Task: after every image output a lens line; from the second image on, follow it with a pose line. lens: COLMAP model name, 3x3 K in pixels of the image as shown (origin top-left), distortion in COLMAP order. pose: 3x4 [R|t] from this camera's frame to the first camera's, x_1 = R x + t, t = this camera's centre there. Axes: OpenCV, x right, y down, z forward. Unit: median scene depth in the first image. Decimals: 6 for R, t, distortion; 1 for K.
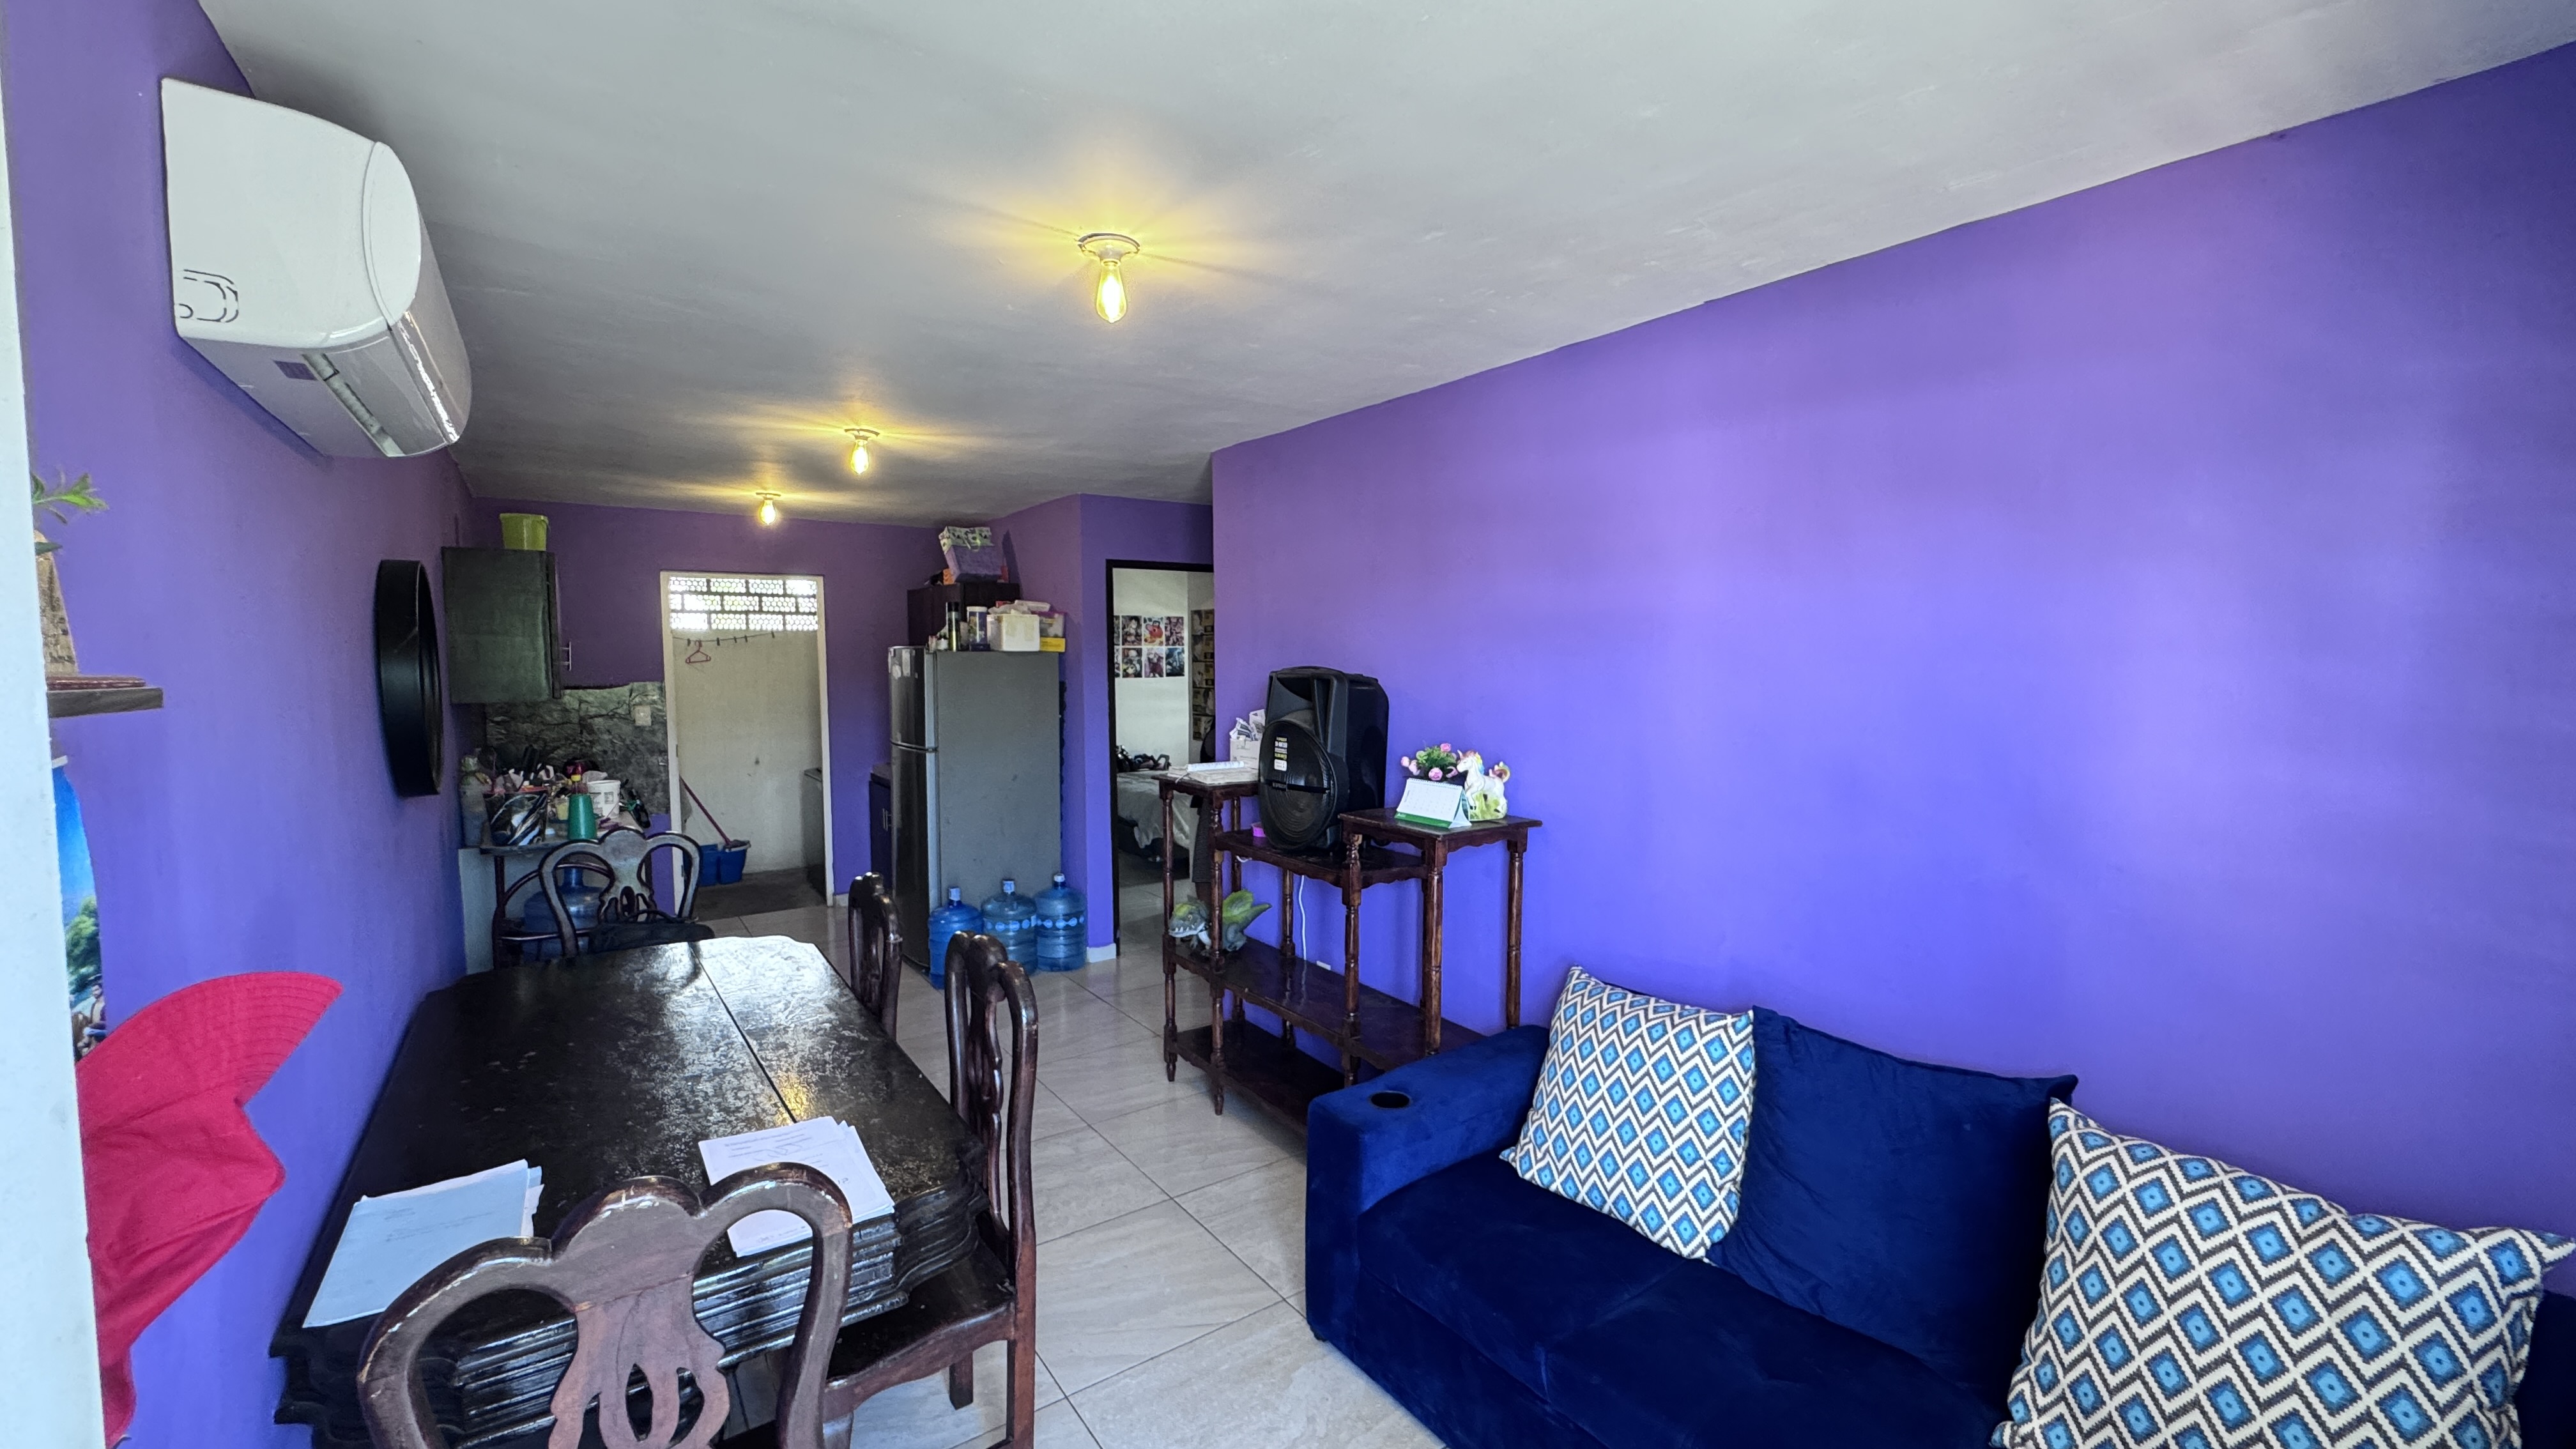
lens RADIAL K [[1031.2, 0, 1284.3], [0, 1031.2, 718.3], [0, 0, 1]] dist [-0.000185, 0.000637]
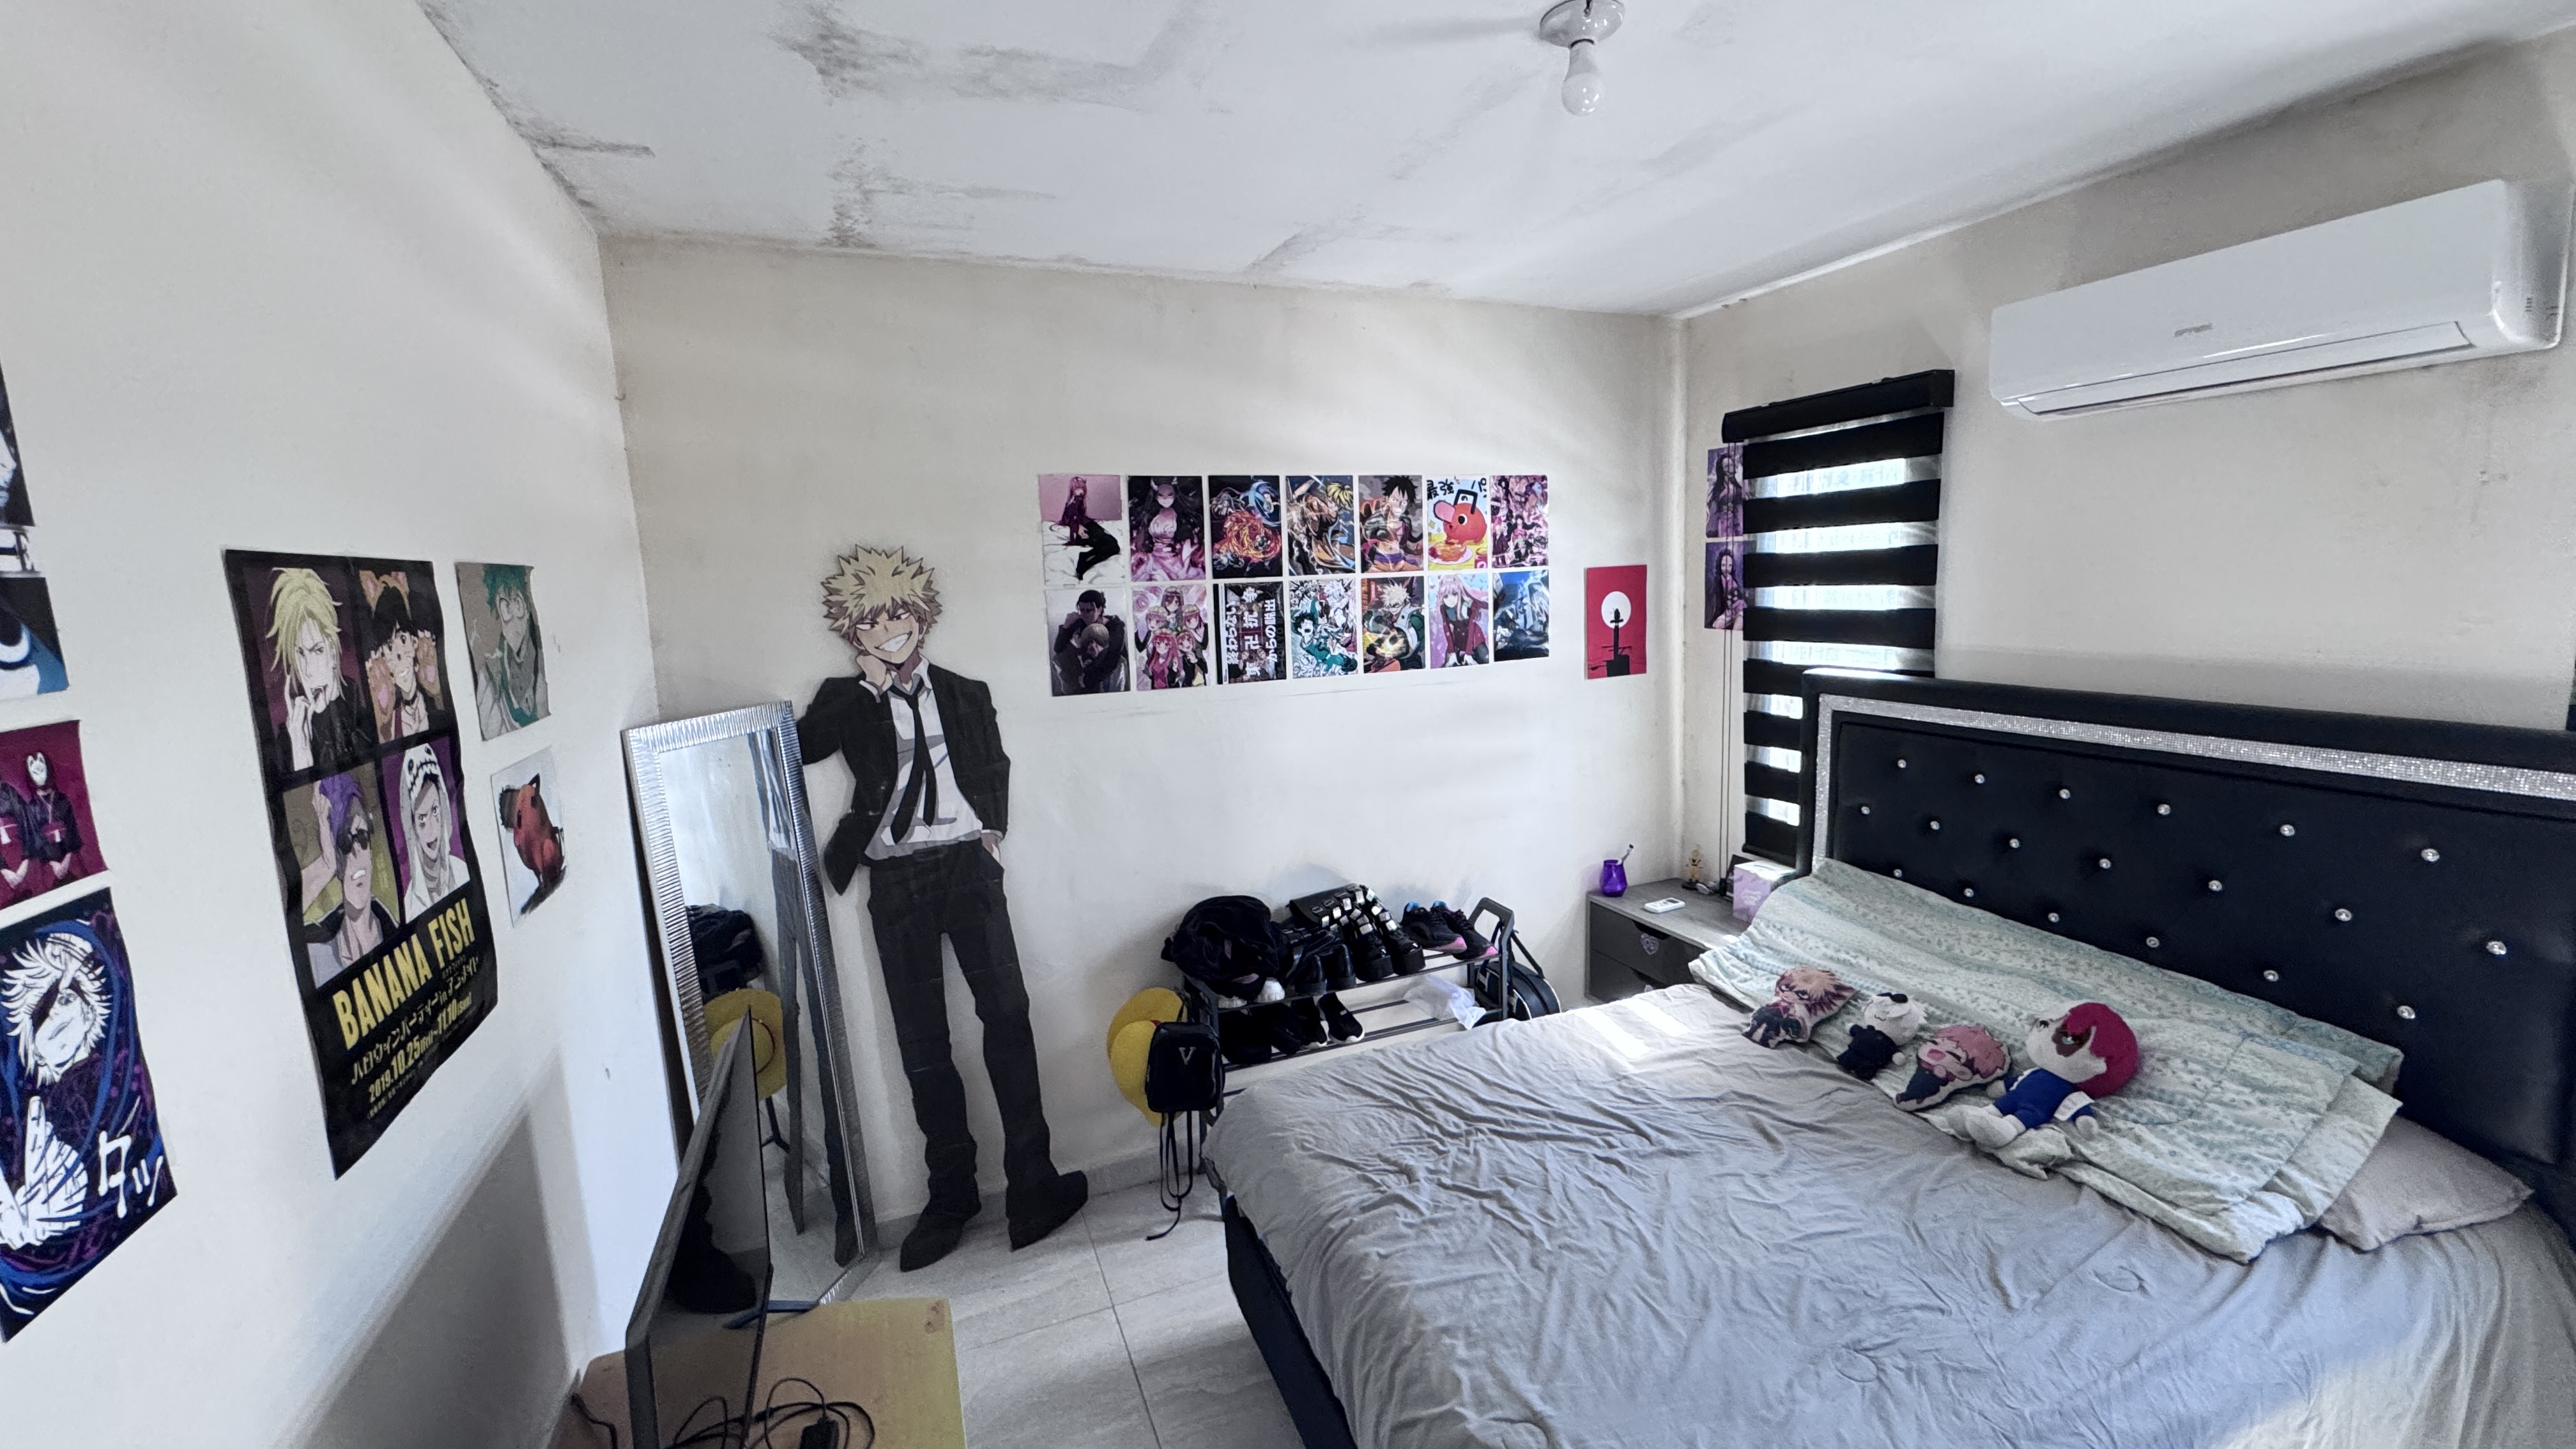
lens RADIAL K [[992.4, 0, 1290.2], [0, 992.4, 729.4], [0, 0, 1]] dist [-0.000804, 0.000006]
pose [[0.976637, -0.000068, -0.214897, -0.446559], [0.018352, 0.996373, 0.083087, -0.187412], [0.214112, -0.085089, 0.973096, 2.735621]]
